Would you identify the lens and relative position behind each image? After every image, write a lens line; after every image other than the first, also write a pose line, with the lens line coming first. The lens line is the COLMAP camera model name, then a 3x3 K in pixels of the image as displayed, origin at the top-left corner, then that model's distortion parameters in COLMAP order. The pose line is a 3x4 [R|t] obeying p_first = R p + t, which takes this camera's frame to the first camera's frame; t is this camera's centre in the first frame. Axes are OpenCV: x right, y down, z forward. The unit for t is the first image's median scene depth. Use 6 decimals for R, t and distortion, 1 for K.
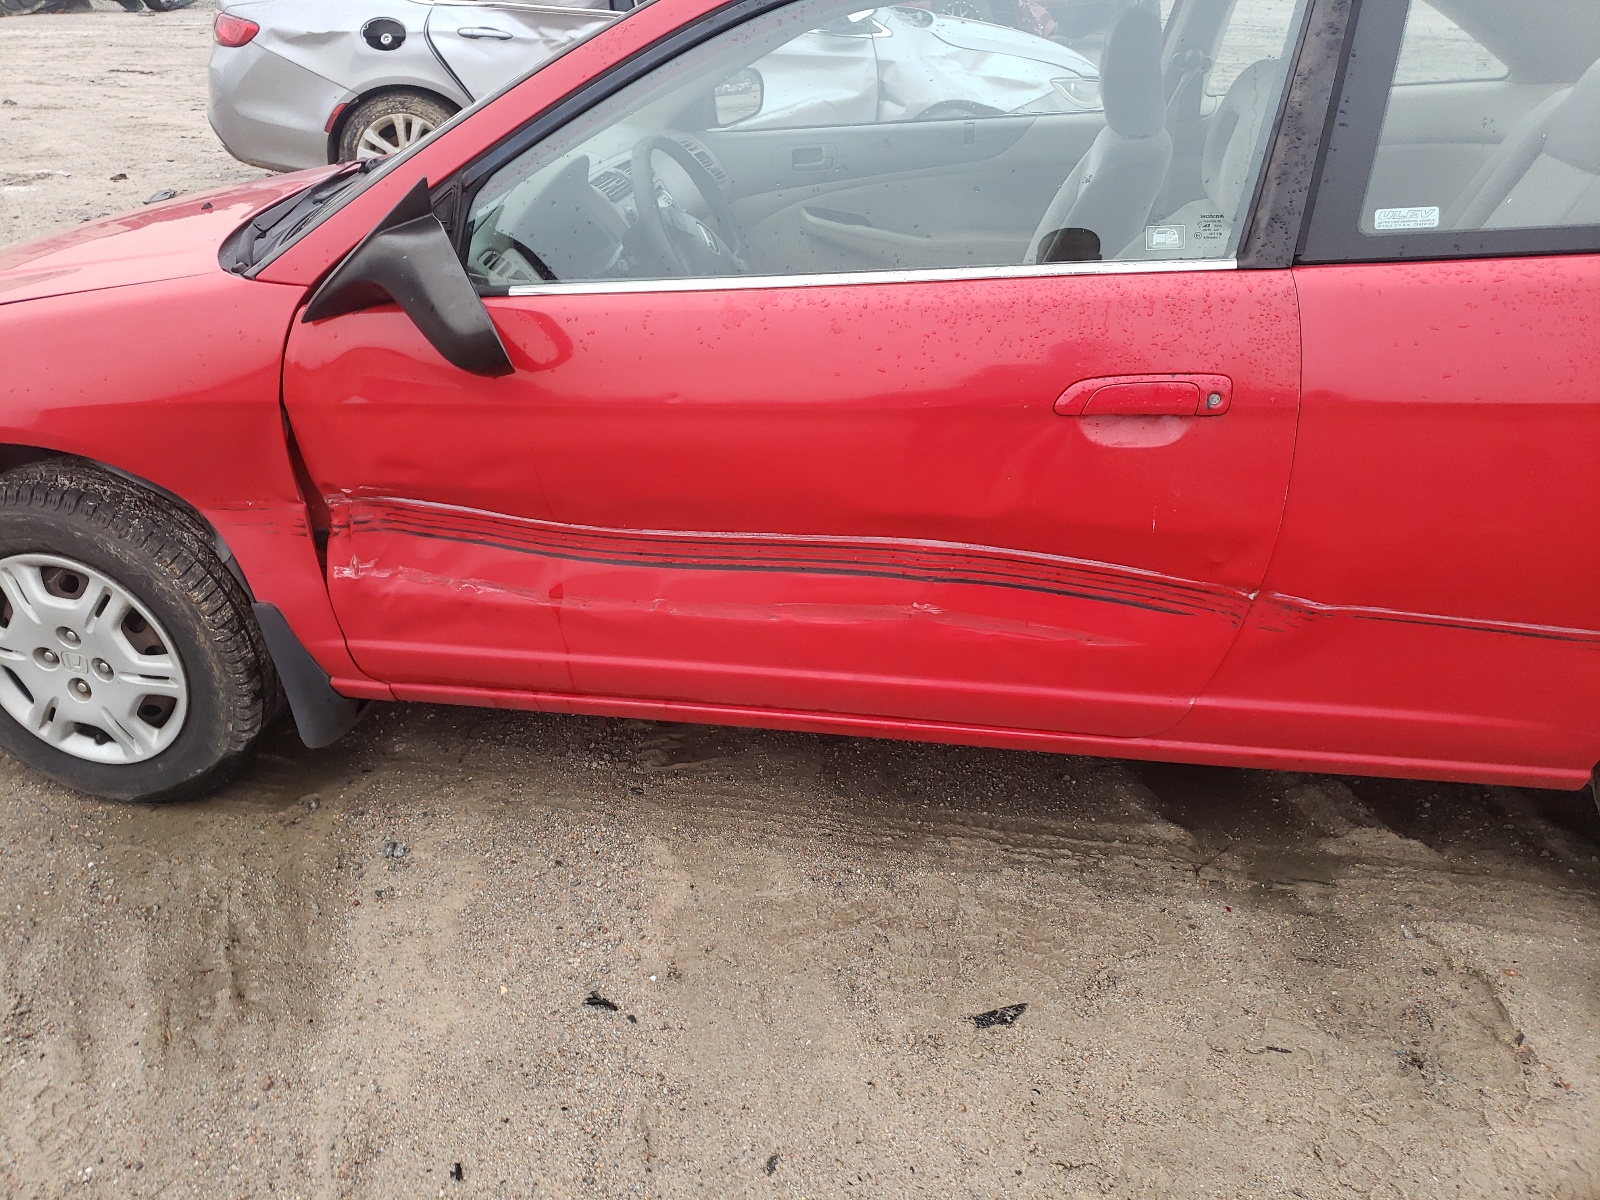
lens RADIAL K [[1216.8, 0, 800.0], [0, 1216.8, 600.0], [0, 0, 1]] dist [-0.005290, 0.000792]
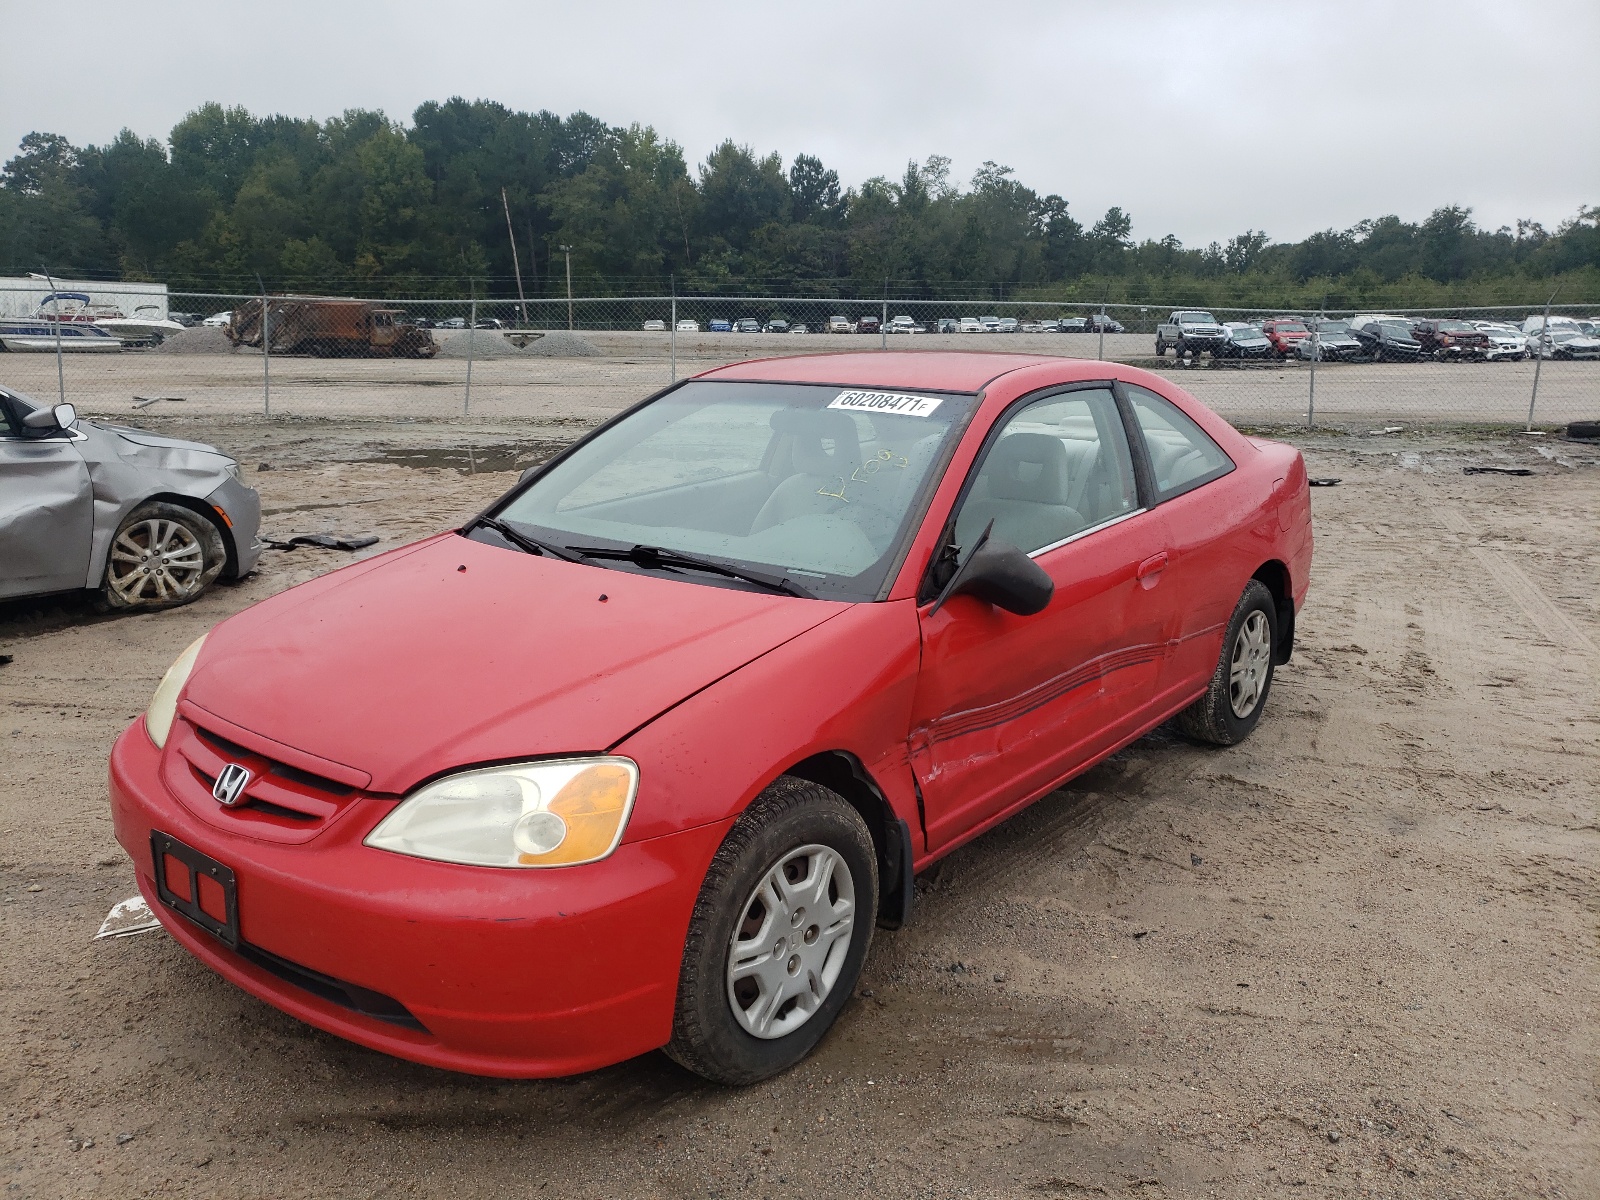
lens RADIAL K [[1216.8, 0, 800.0], [0, 1216.8, 600.0], [0, 0, 1]] dist [-0.005290, 0.000792]
pose [[0.509190, -0.181707, 0.841254, -1.702372], [0.400460, 0.915223, -0.044704, -0.223822], [-0.761812, 0.359651, 0.538789, 0.221622]]
